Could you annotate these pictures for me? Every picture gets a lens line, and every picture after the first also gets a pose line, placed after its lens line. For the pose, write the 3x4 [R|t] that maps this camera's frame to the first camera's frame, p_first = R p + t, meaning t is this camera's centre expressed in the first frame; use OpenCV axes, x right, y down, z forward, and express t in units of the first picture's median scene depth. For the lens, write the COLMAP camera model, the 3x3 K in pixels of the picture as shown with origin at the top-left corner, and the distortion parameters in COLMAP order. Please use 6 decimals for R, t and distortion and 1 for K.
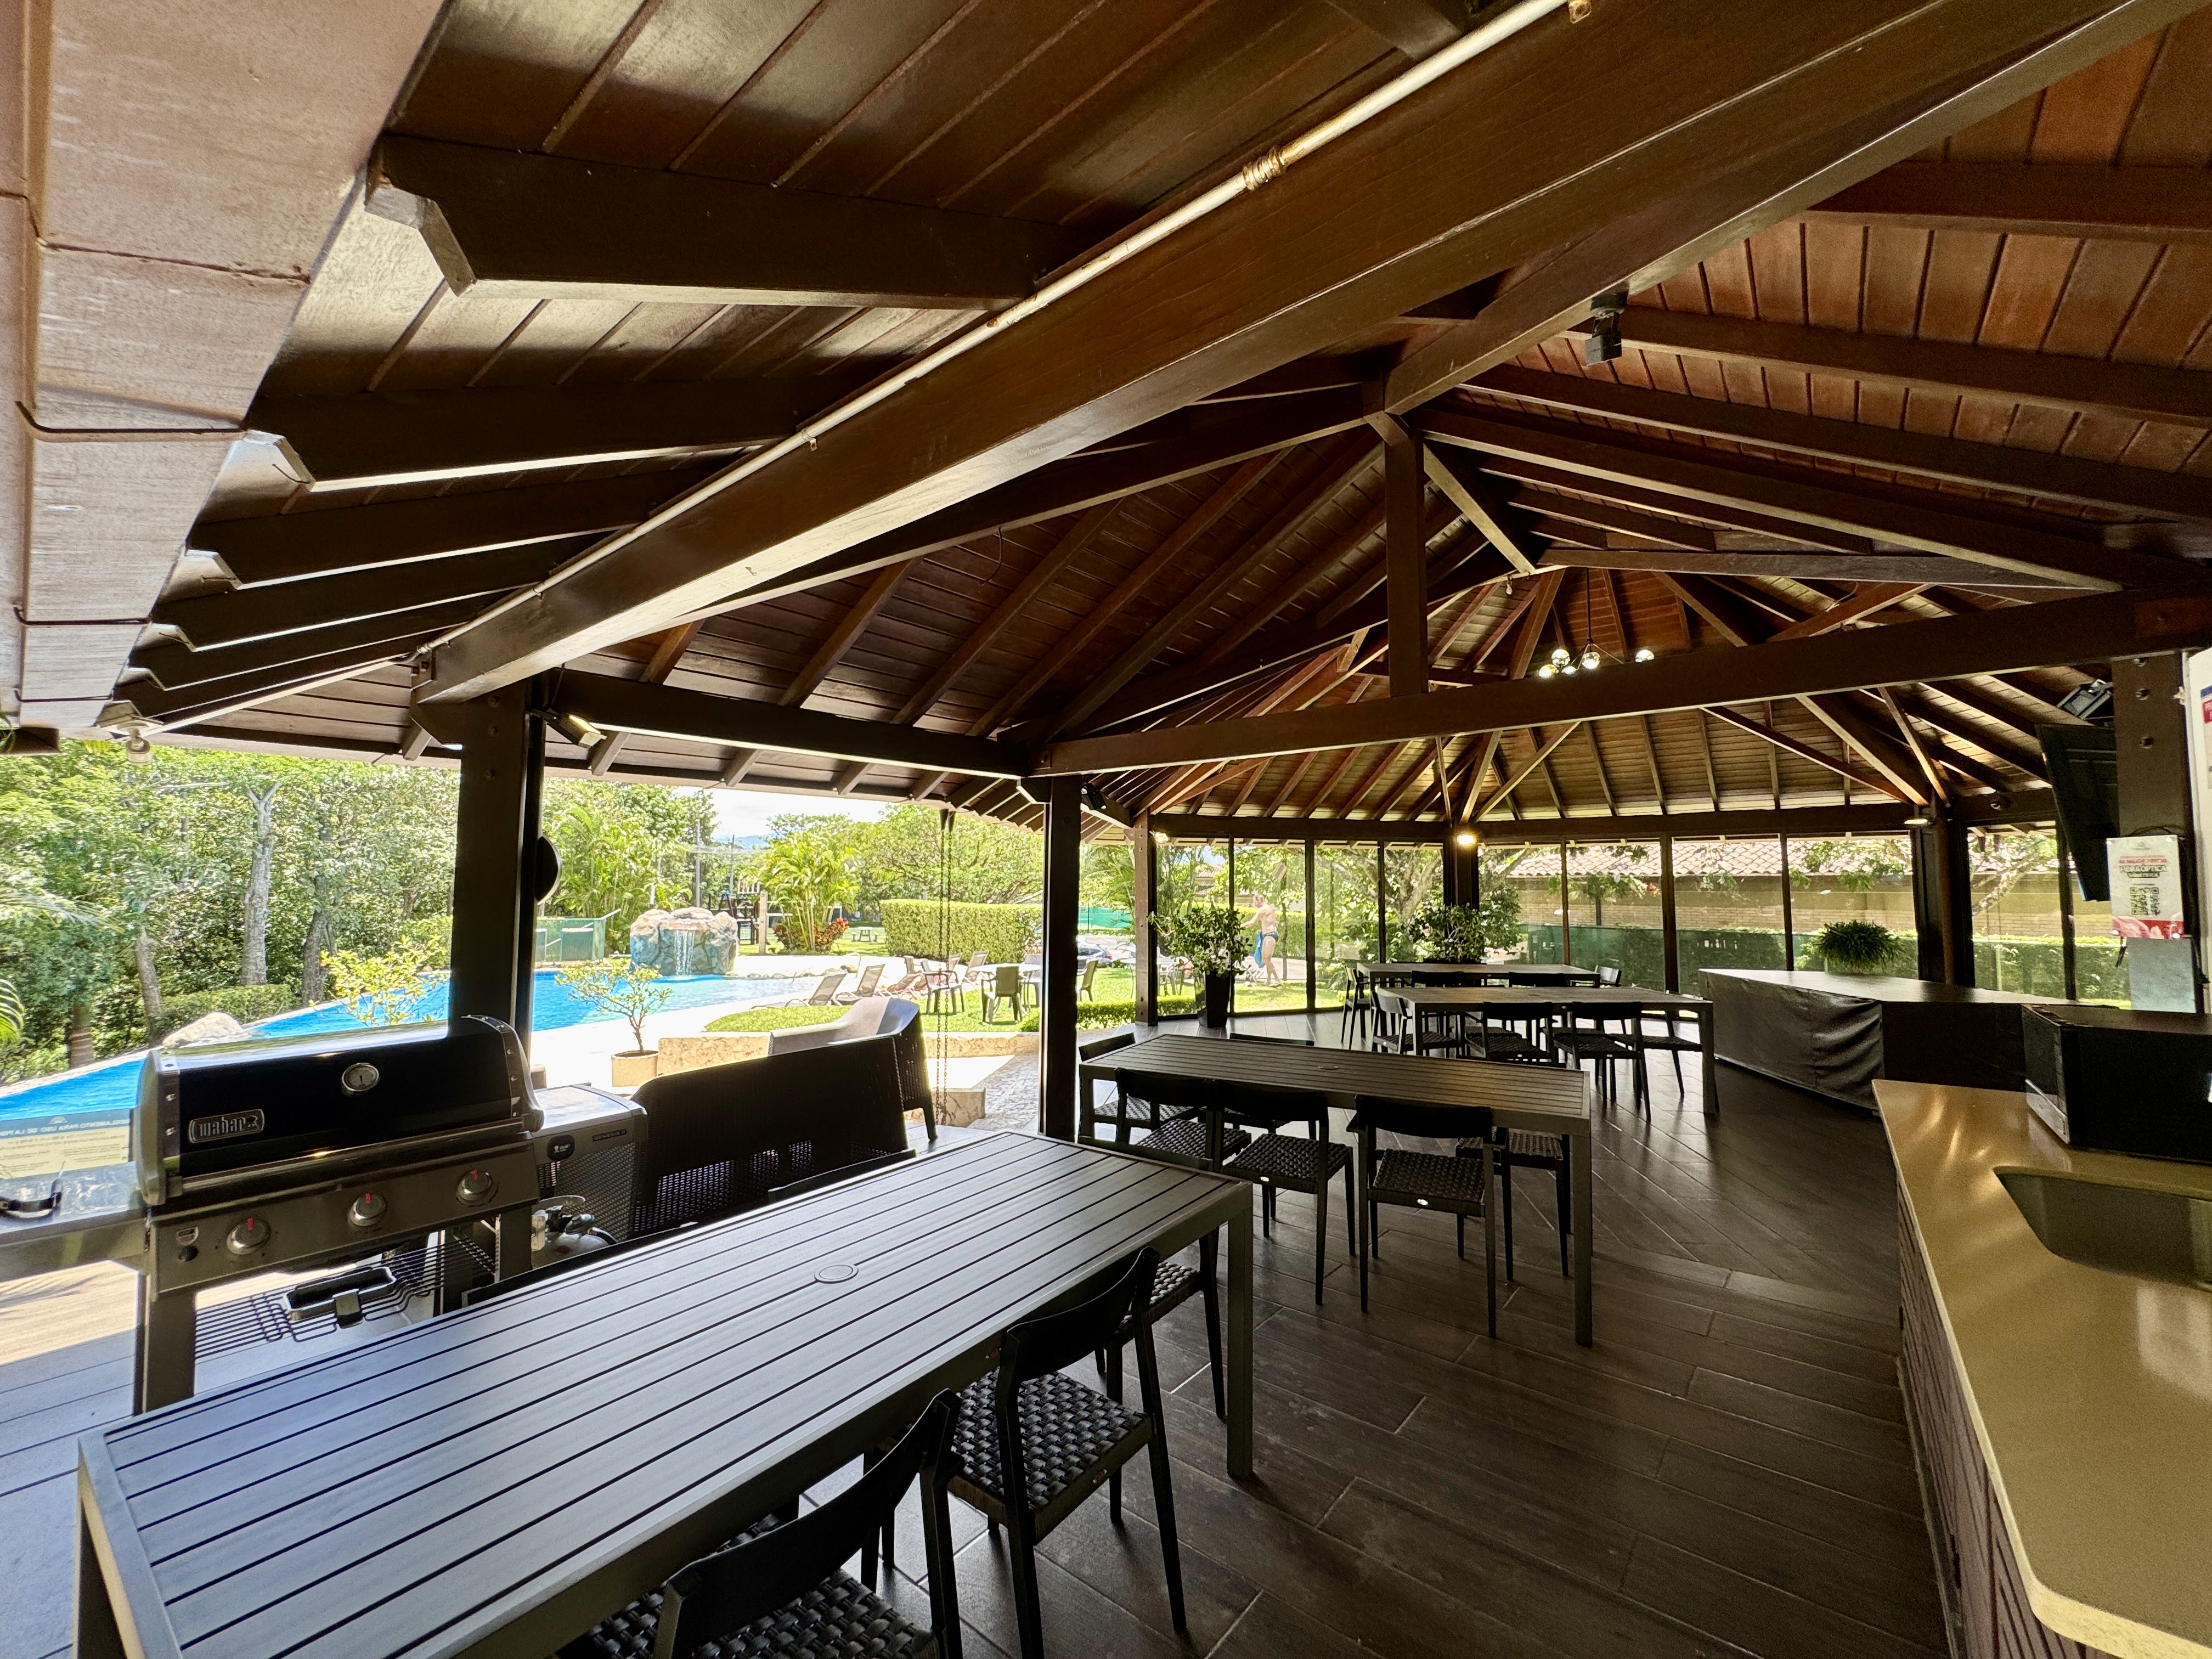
lens RADIAL K [[876.5, 0, 1111.0], [0, 876.5, 830.4], [0, 0, 1]] dist [0.001443, 0.000088]
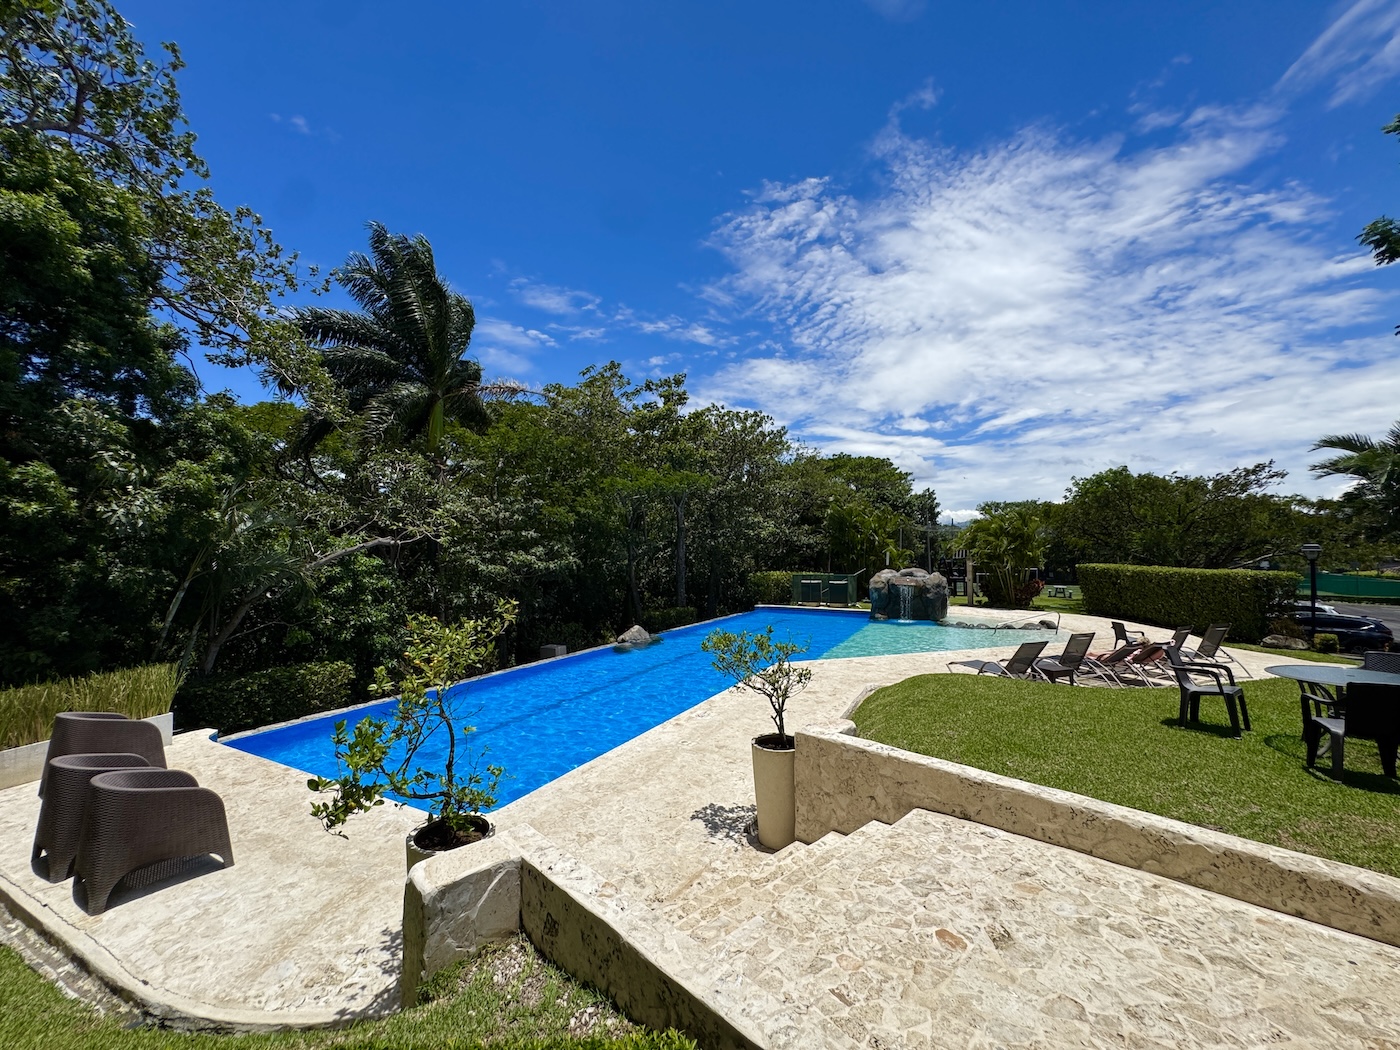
lens RADIAL K [[554.7, 0, 701.5], [0, 554.7, 515.3], [0, 0, 1]] dist [0.001443, 0.000088]
pose [[0.667452, -0.054591, -0.742649, -0.059414], [0.050243, 0.998338, -0.028231, 0.015558], [0.742956, -0.018470, 0.669085, 0.193361]]
